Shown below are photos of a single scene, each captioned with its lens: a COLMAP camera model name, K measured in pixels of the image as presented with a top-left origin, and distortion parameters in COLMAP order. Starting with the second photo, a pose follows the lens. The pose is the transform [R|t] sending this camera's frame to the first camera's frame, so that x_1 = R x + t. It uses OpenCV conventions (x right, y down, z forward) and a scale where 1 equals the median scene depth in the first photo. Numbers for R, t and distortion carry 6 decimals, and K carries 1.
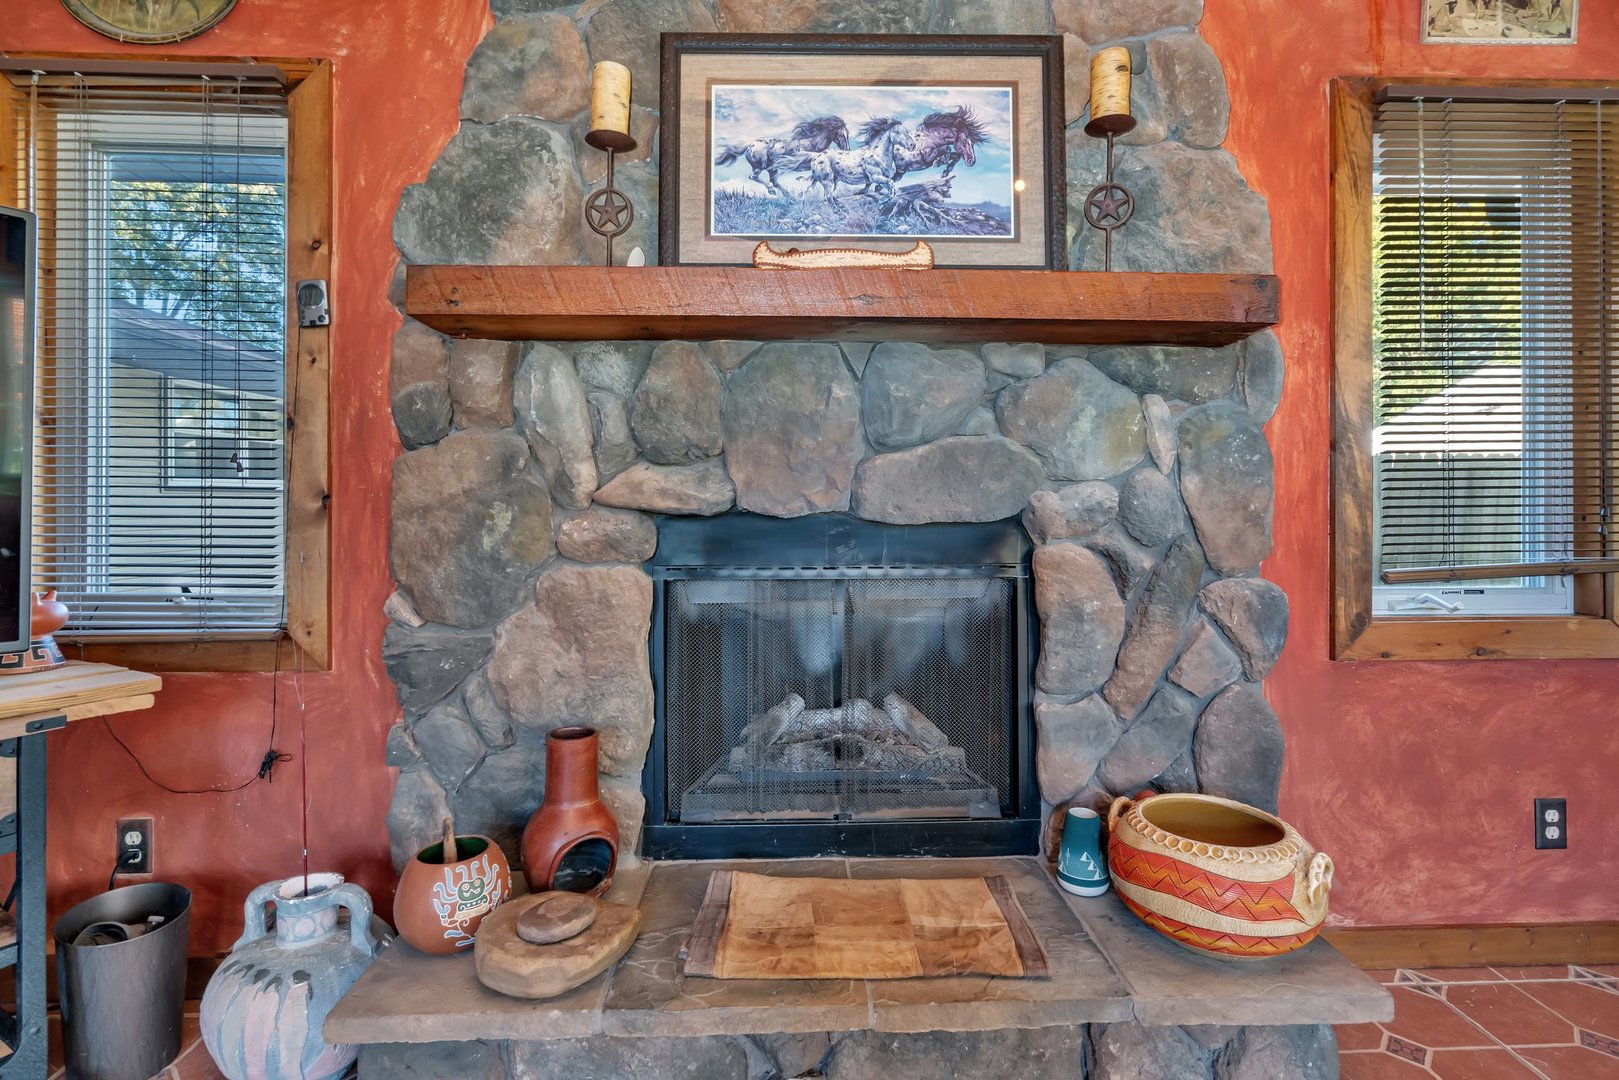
lens RADIAL K [[779.3, 0, 806.8], [0, 779.3, 497.9], [0, 0, 1]] dist [-0.000670, -0.000216]
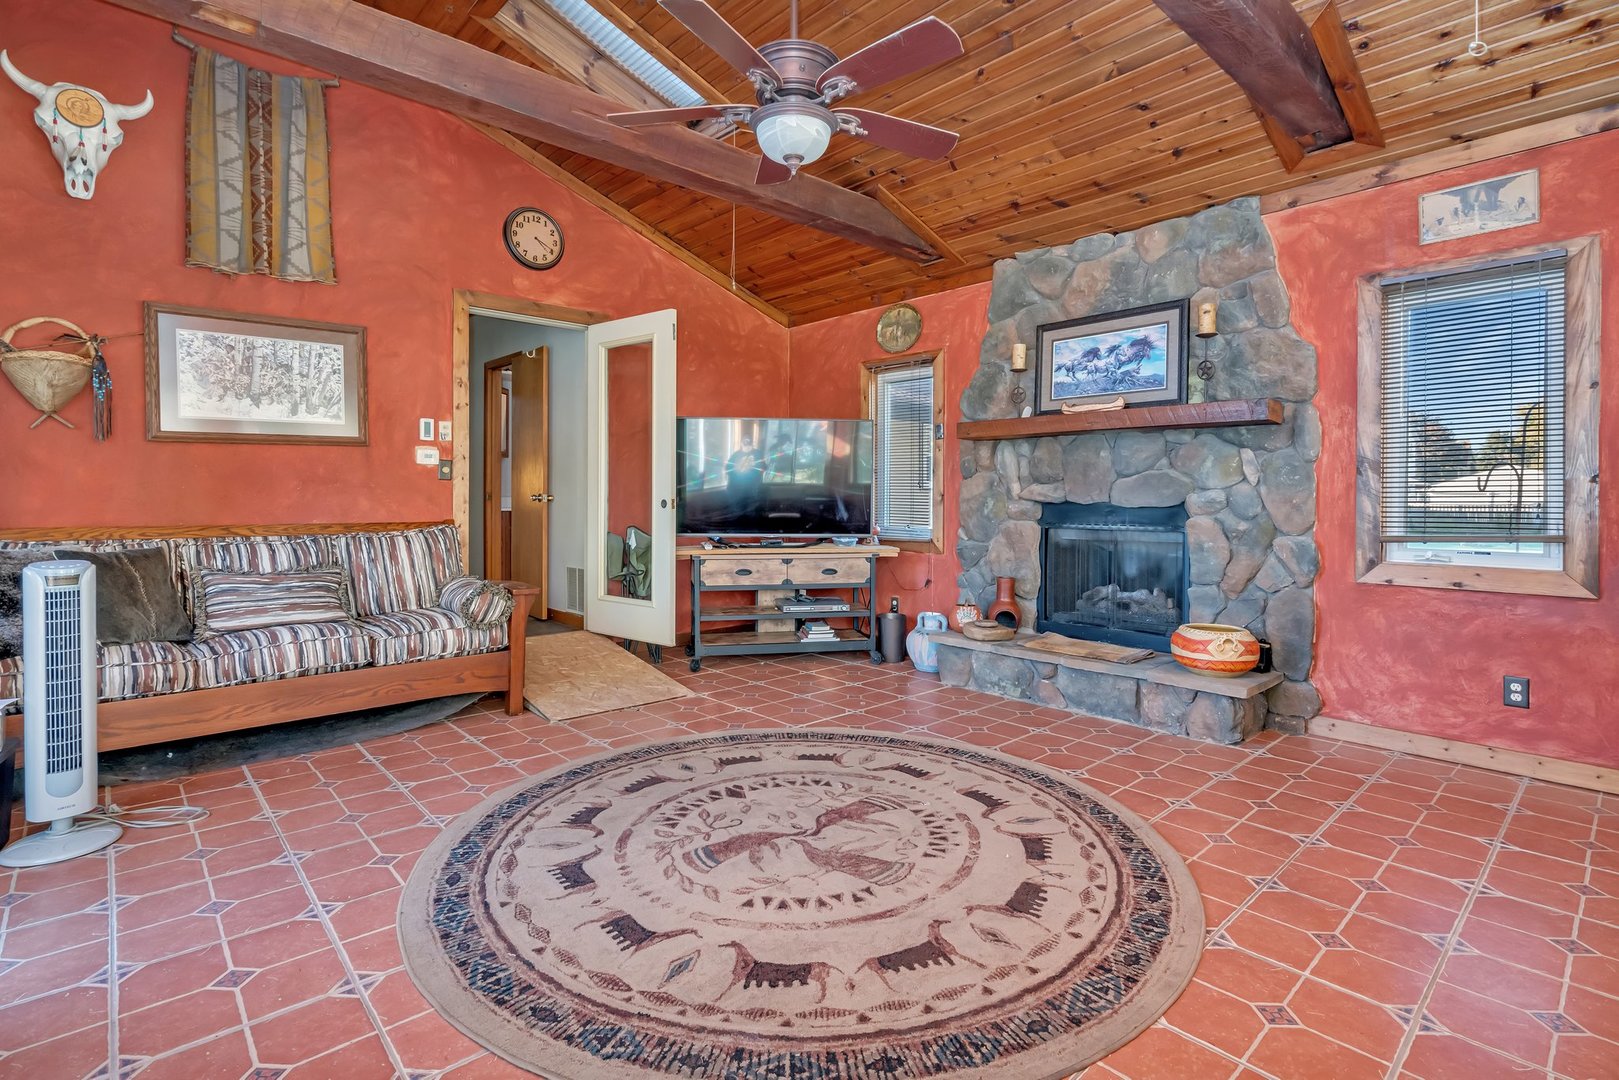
lens RADIAL K [[779.3, 0, 806.8], [0, 779.3, 497.9], [0, 0, 1]] dist [-0.000670, -0.000216]
pose [[0.645895, 0.004211, -0.763415, 1.331122], [-0.001801, 0.999990, 0.003993, -0.003463], [0.763424, -0.001204, 0.645896, -1.332851]]
